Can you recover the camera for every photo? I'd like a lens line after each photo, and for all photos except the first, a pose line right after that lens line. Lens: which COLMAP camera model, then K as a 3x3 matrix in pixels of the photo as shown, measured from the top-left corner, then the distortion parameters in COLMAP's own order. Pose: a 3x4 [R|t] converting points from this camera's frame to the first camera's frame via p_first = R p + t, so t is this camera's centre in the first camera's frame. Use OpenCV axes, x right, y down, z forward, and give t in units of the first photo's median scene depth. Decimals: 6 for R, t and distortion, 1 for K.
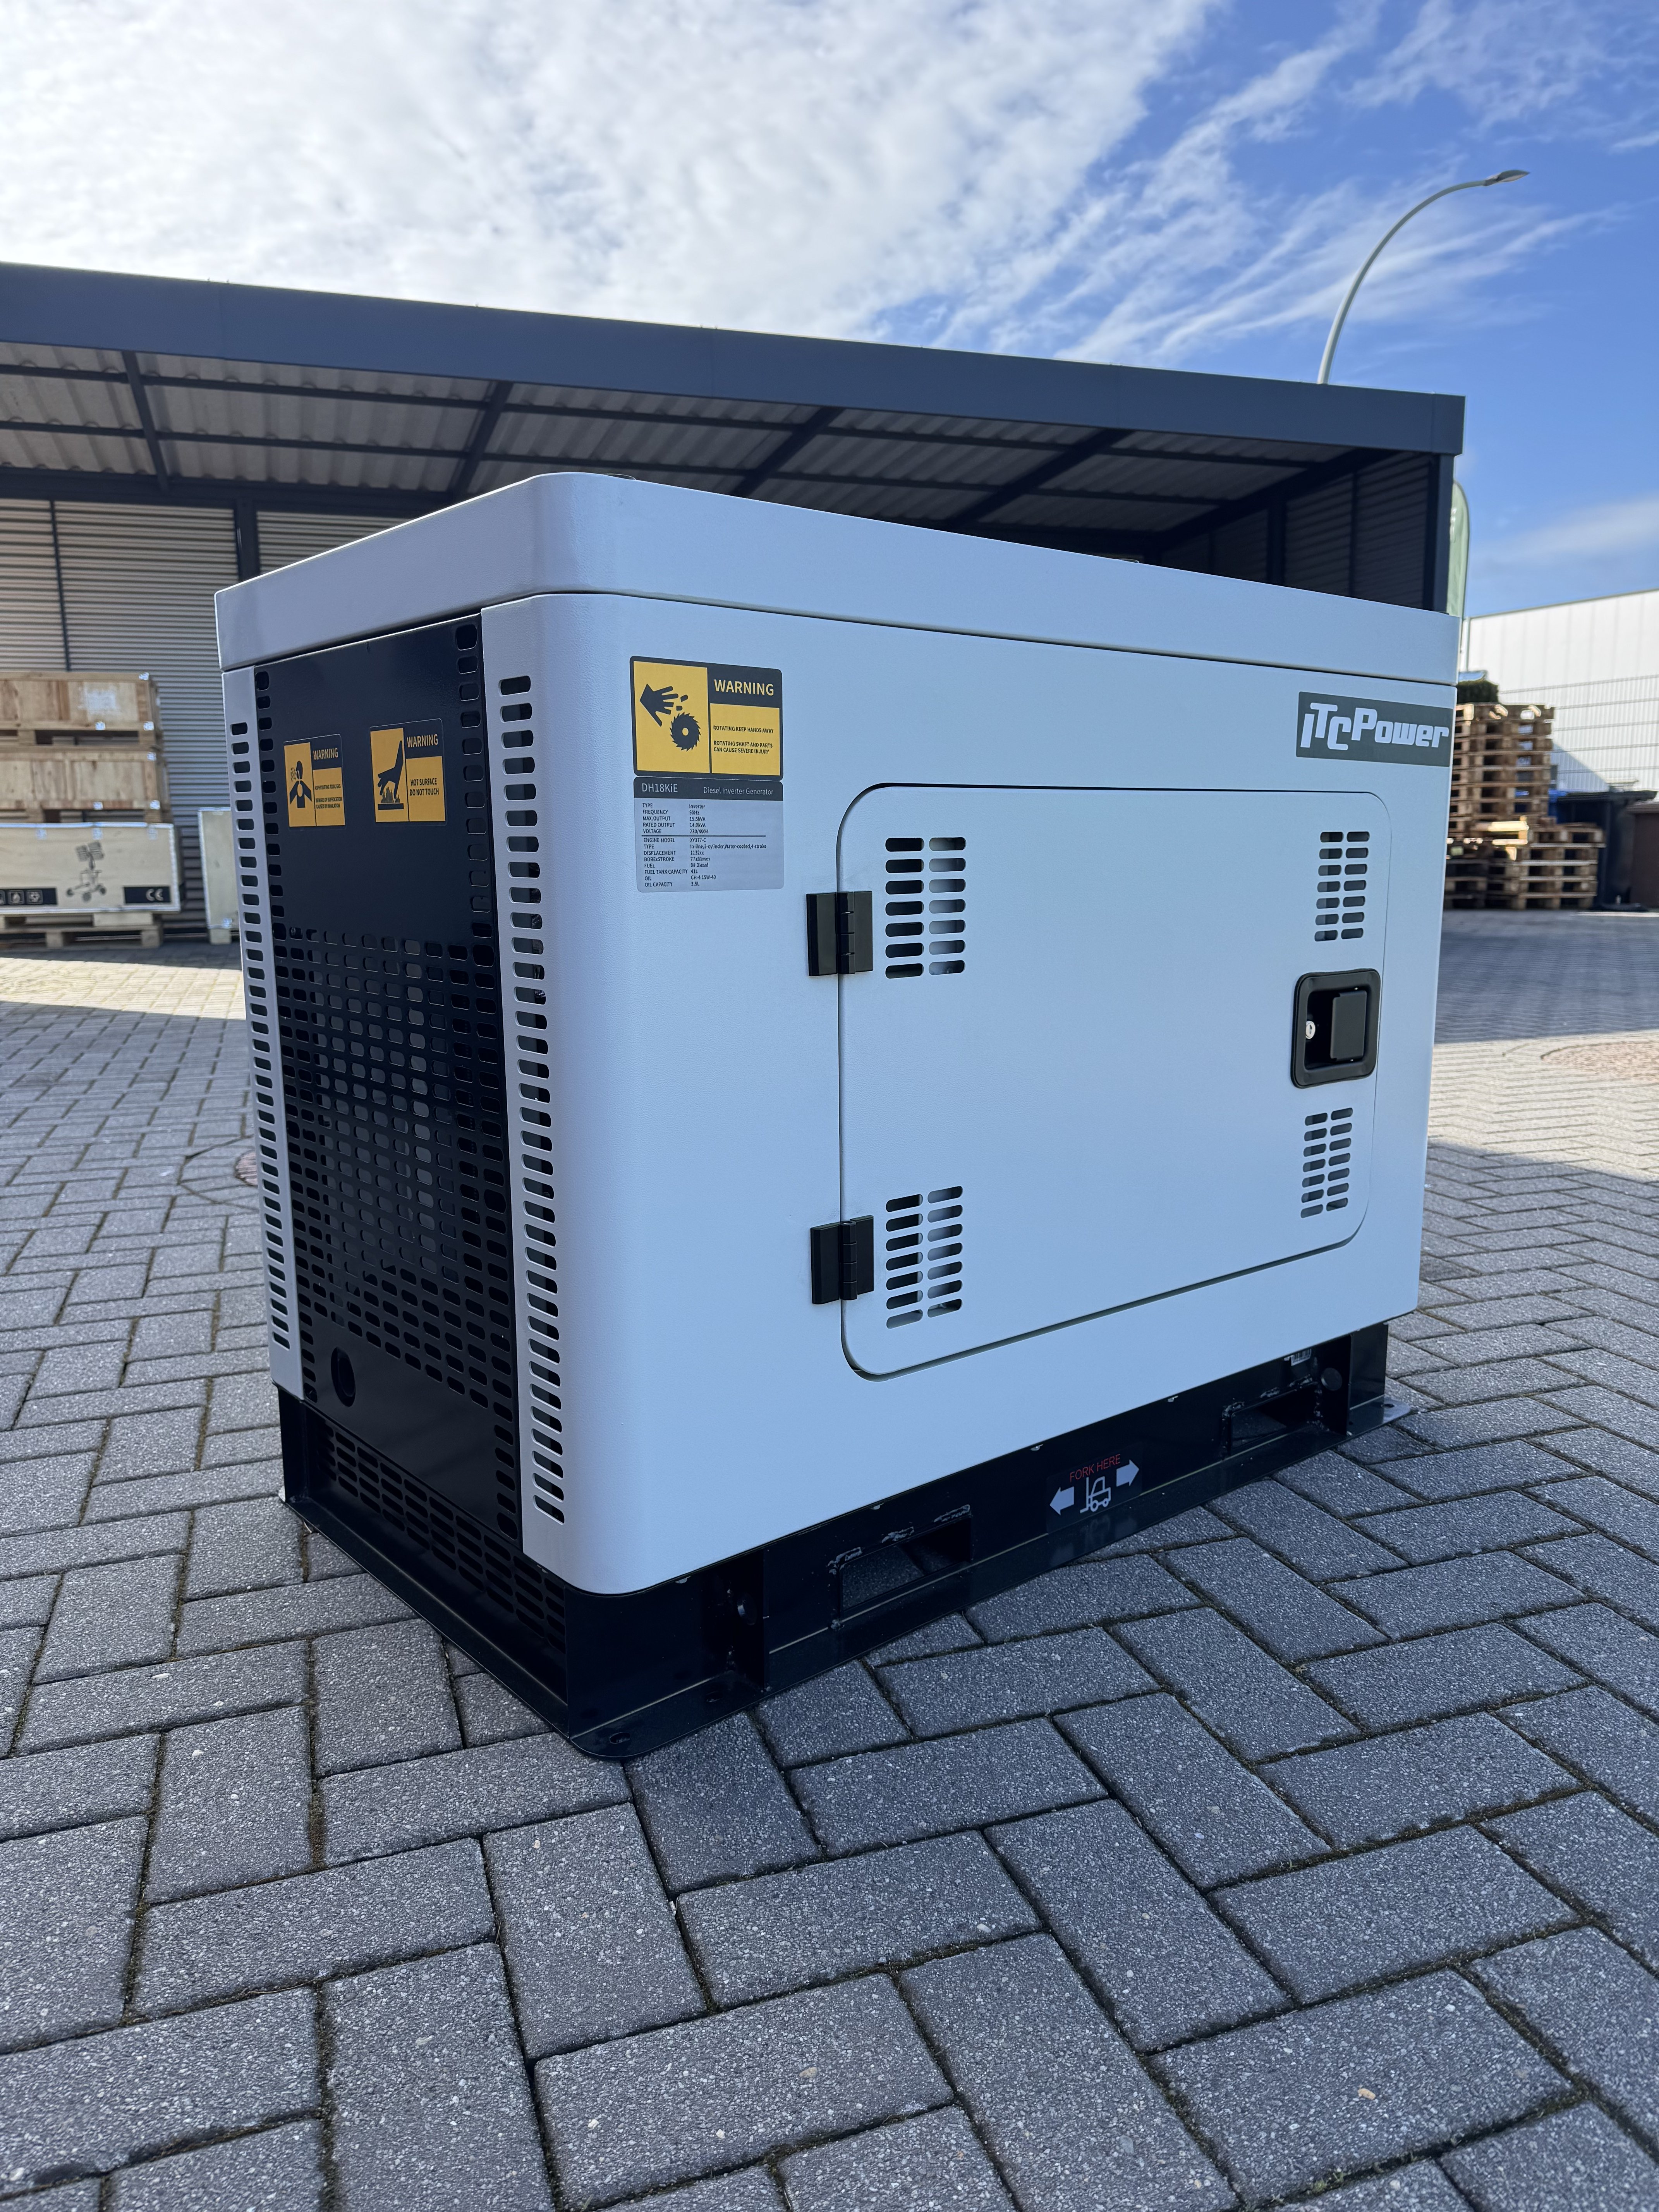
lens RADIAL K [[1579.7, 0, 860.0], [0, 1579.7, 1117.6], [0, 0, 1]] dist [0.031137, -0.001786]
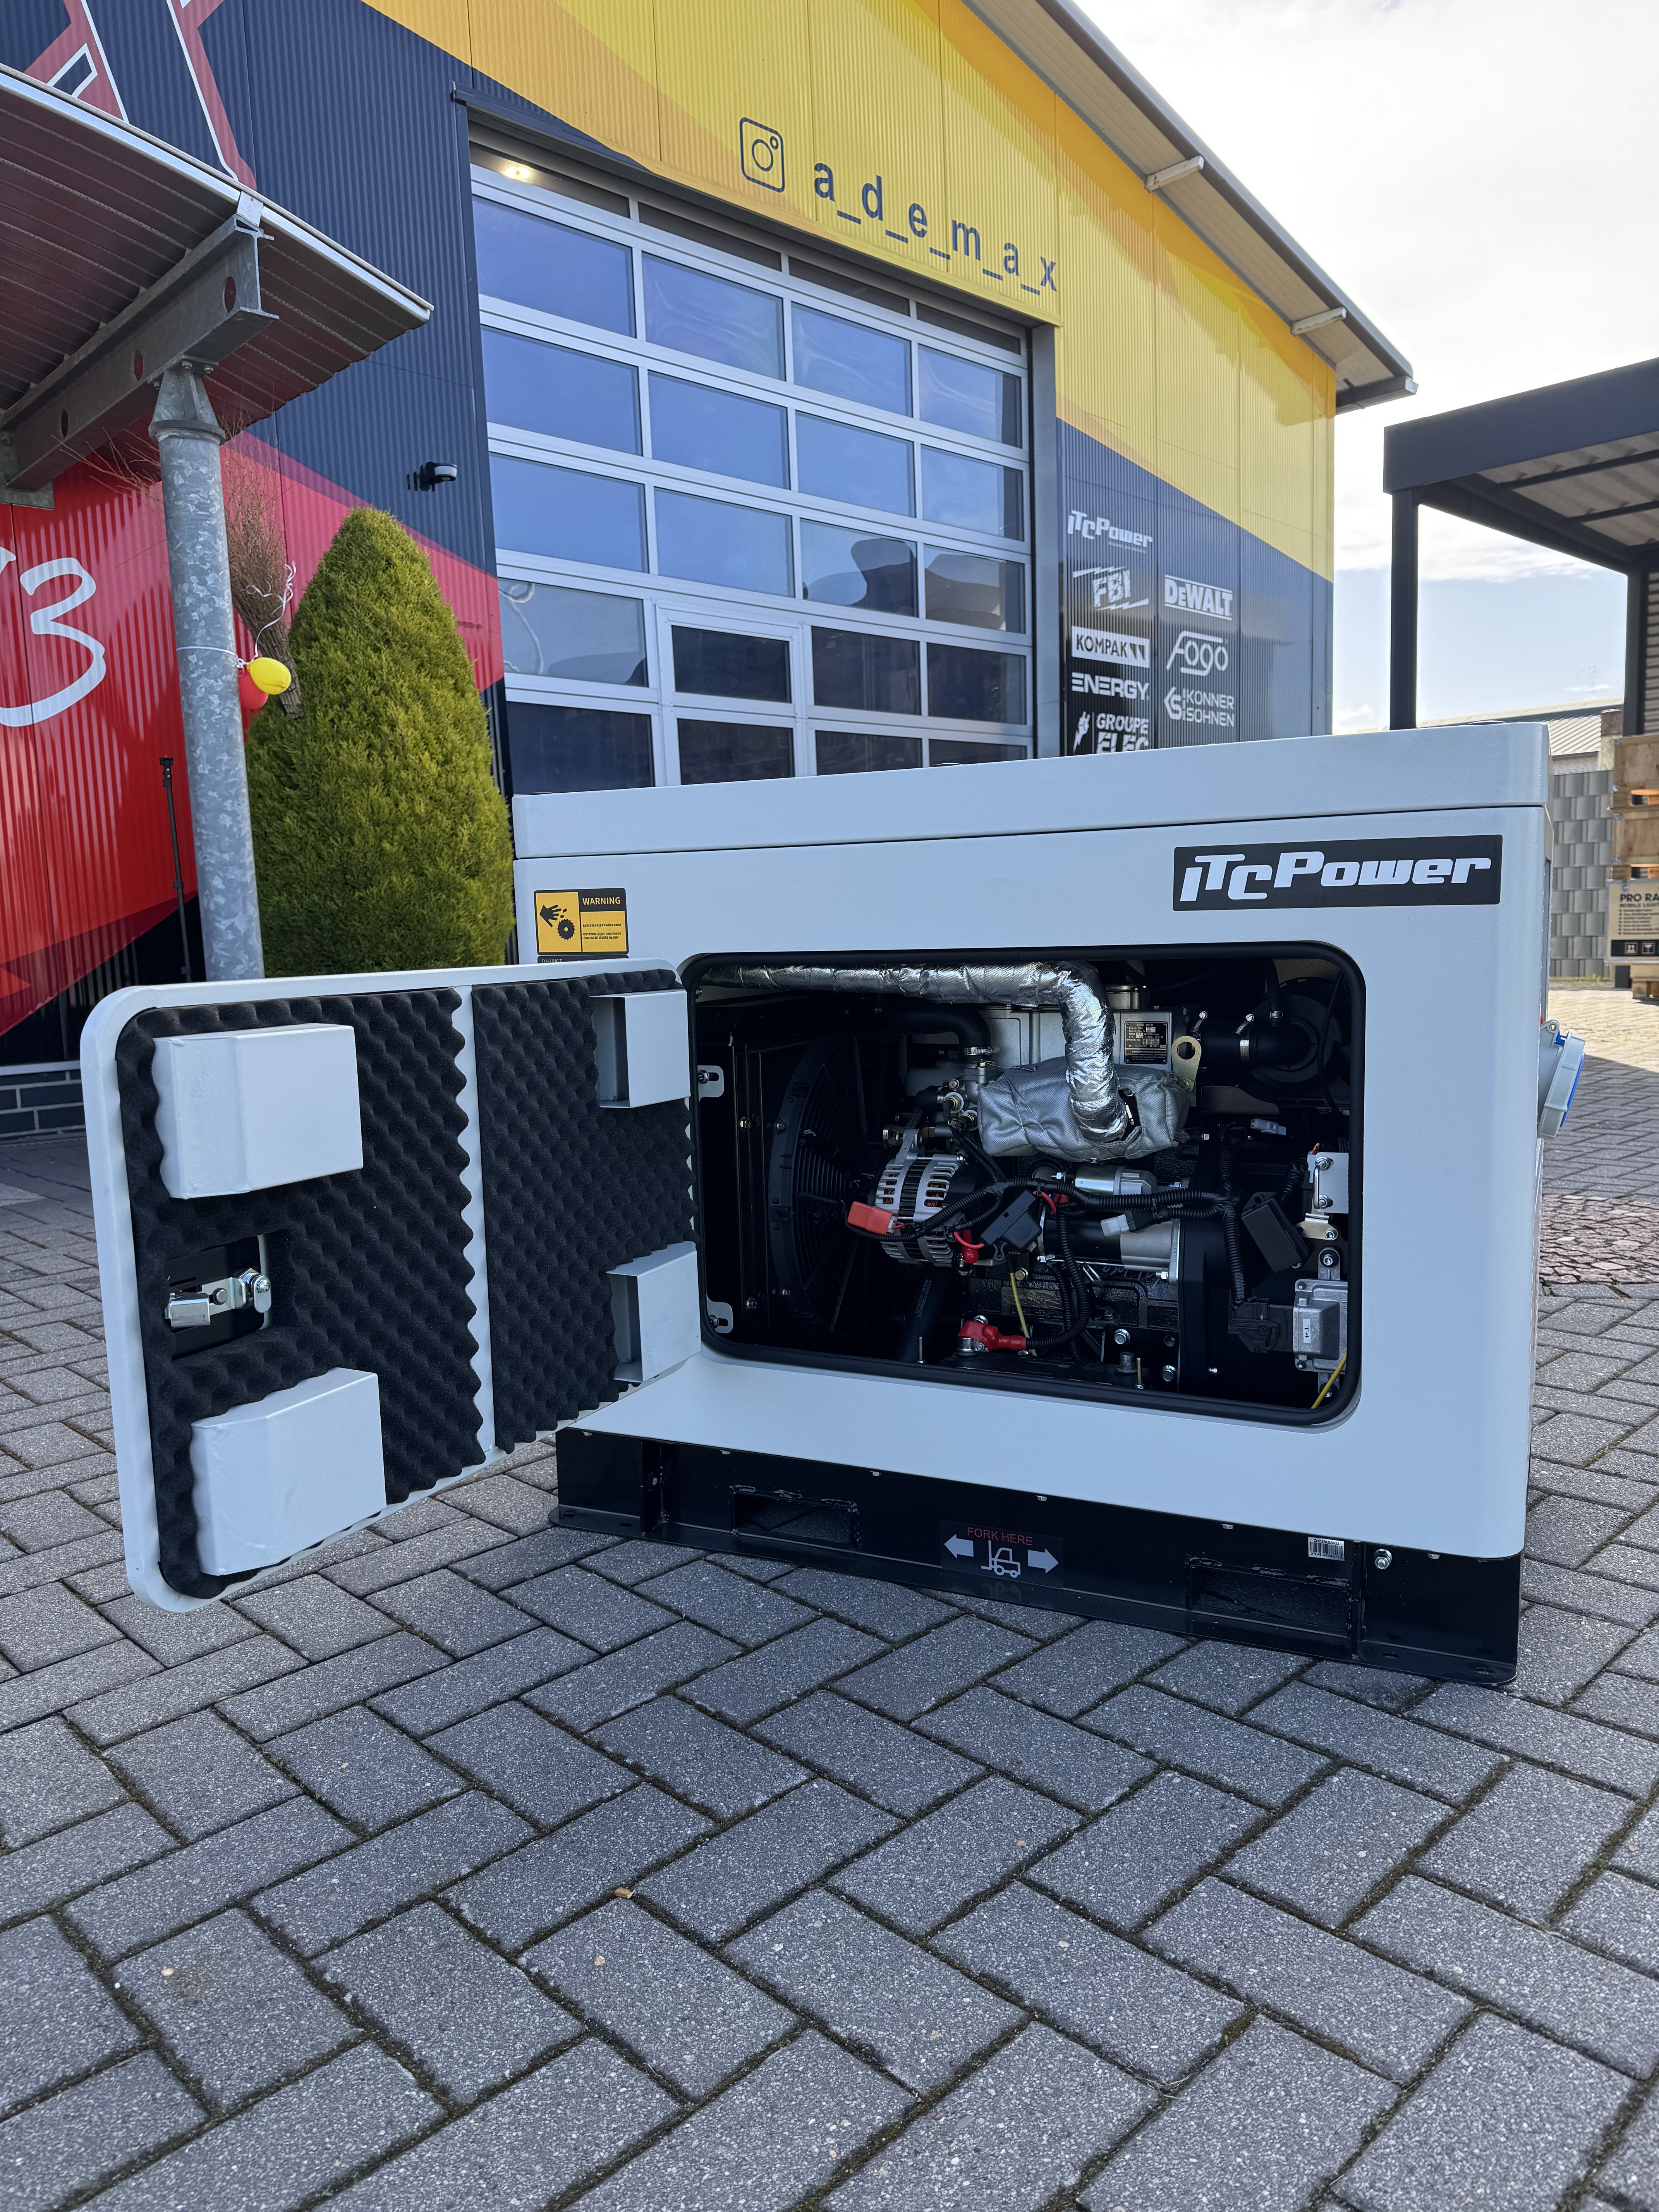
lens RADIAL K [[1542.1, 0, 838.3], [0, 1542.1, 1111.6], [0, 0, 1]] dist [0.129286, -0.238000]
pose [[0.406242, 0.102372, -0.908013, 1.208098], [-0.138801, 0.989087, 0.049413, -0.131694], [0.903162, 0.105960, 0.416018, 0.447950]]
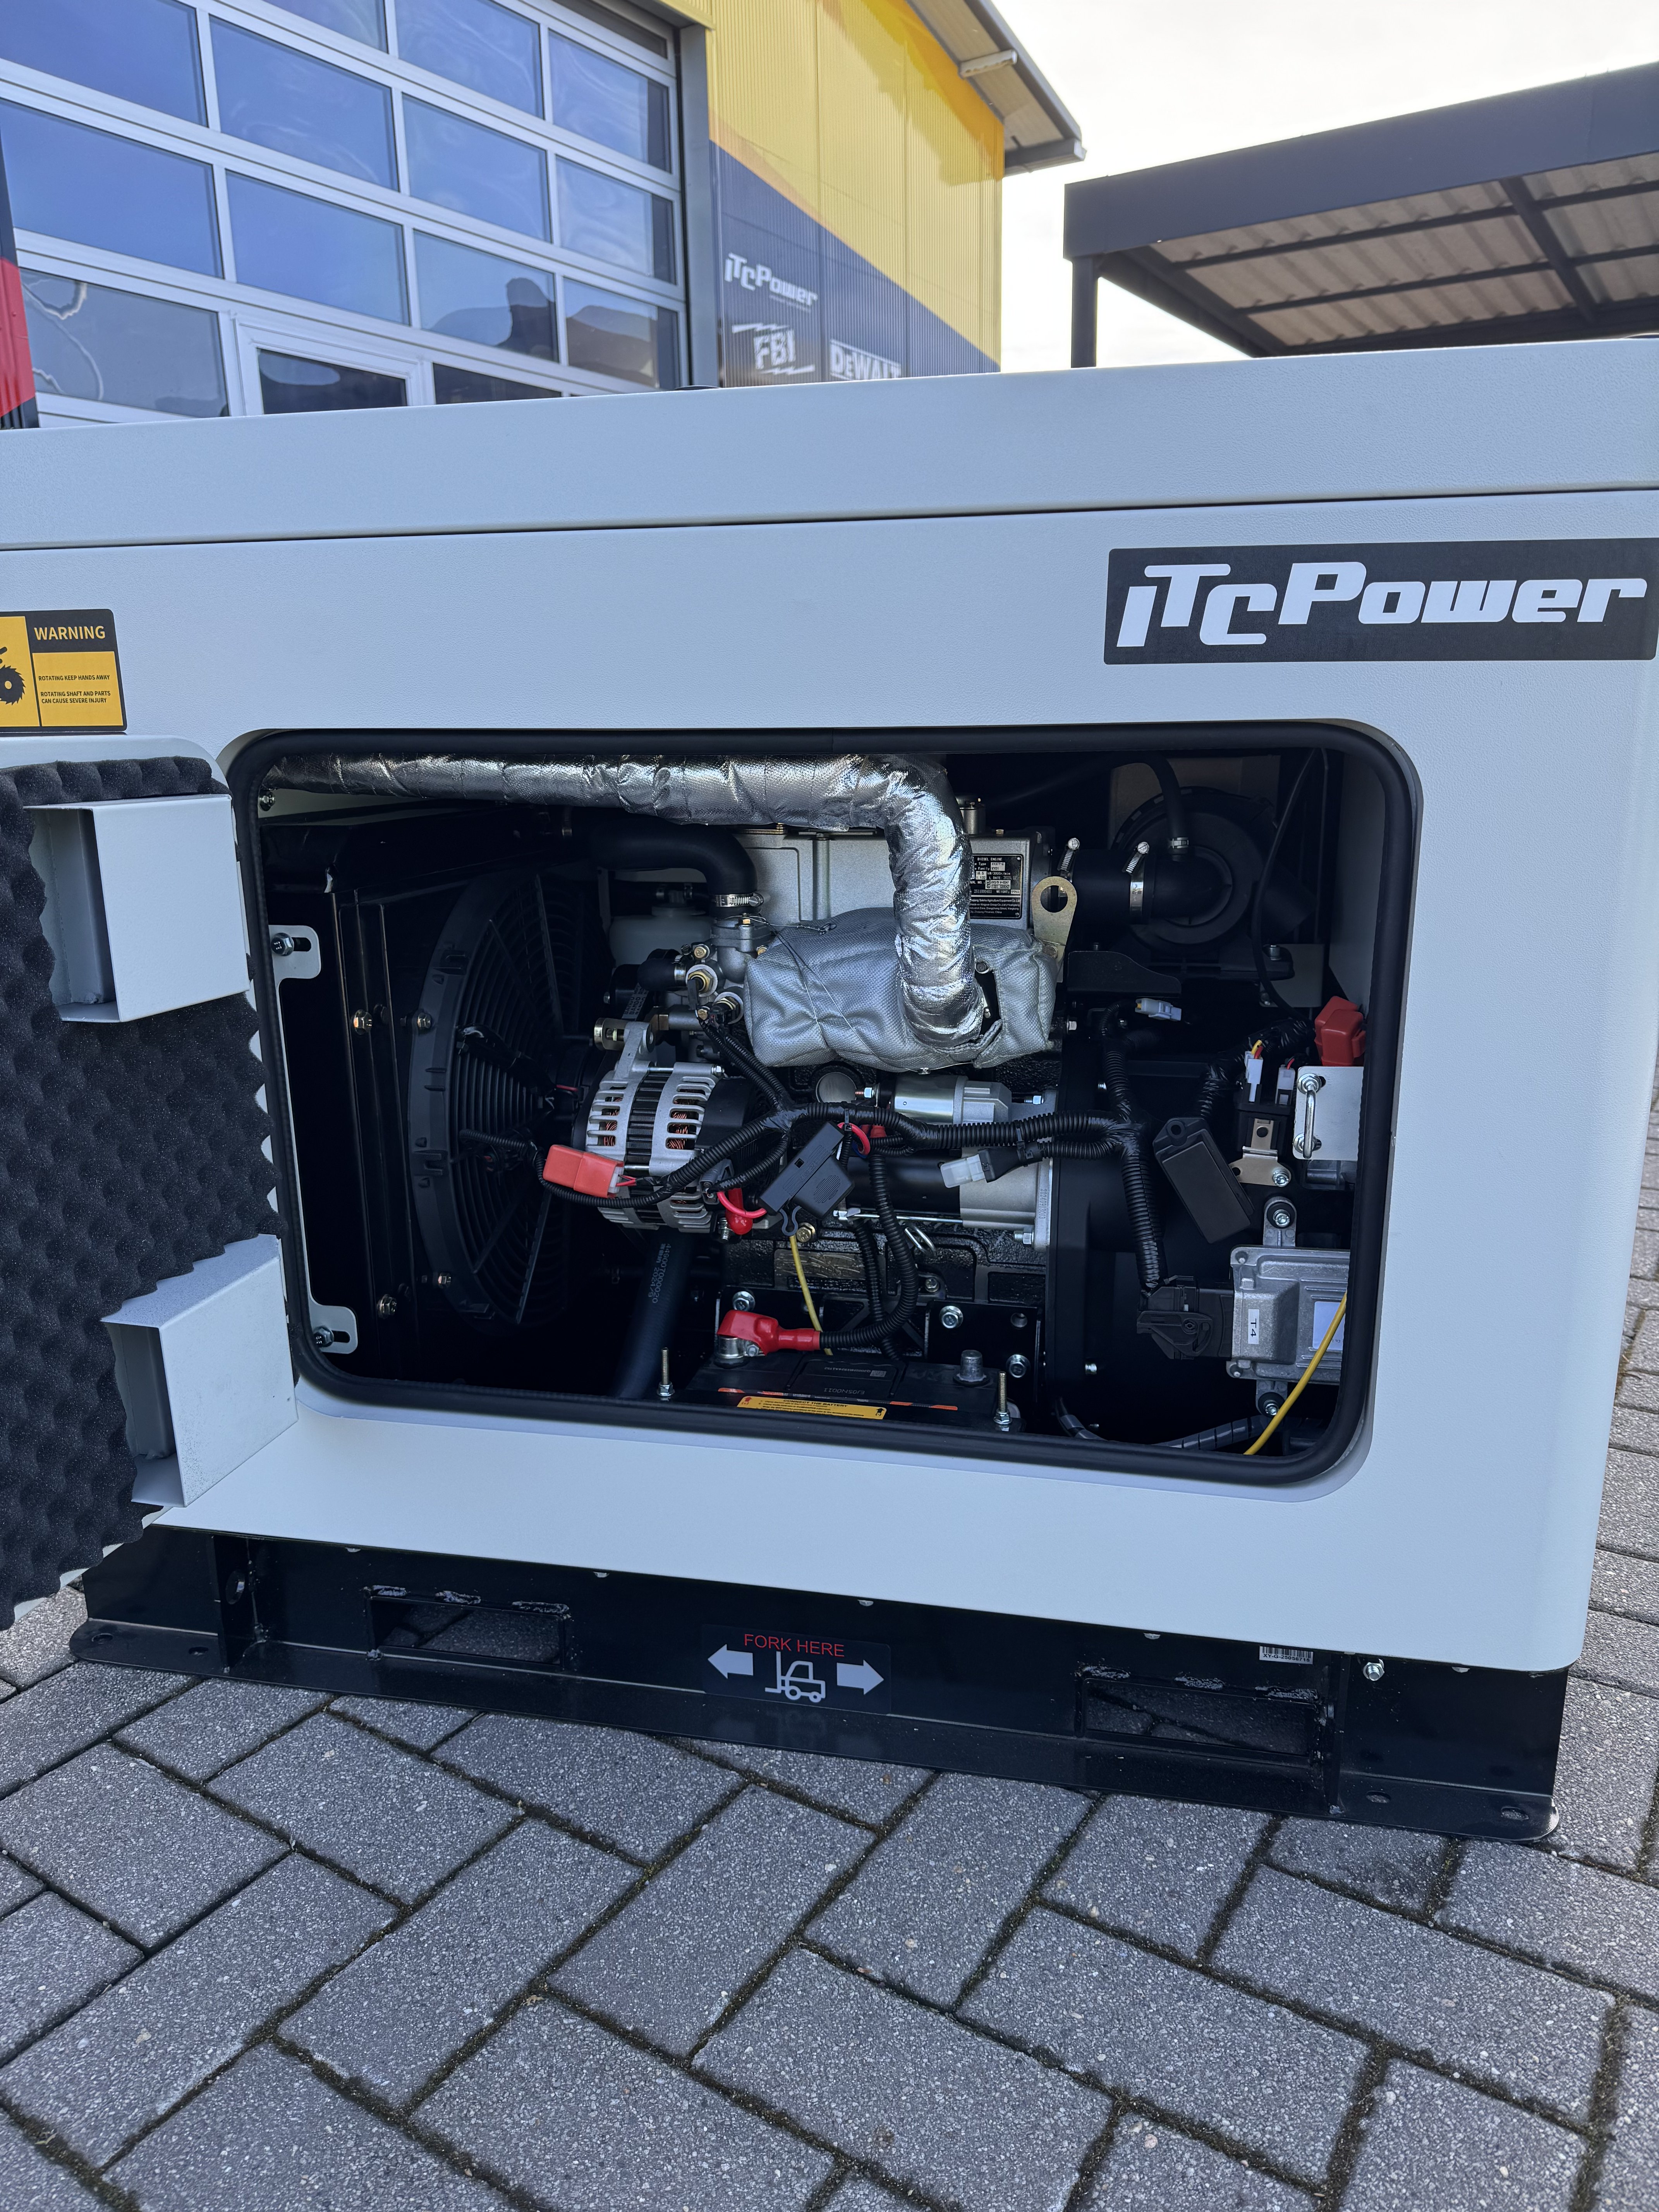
lens RADIAL K [[1559.1, 0, 846.5], [0, 1559.1, 1128.2], [0, 0, 1]] dist [0.065131, -0.098431]
pose [[0.599609, 0.195754, -0.775983, 0.770890], [-0.135191, 0.980464, 0.142875, -0.141647], [0.788792, 0.019237, 0.614359, 0.626504]]
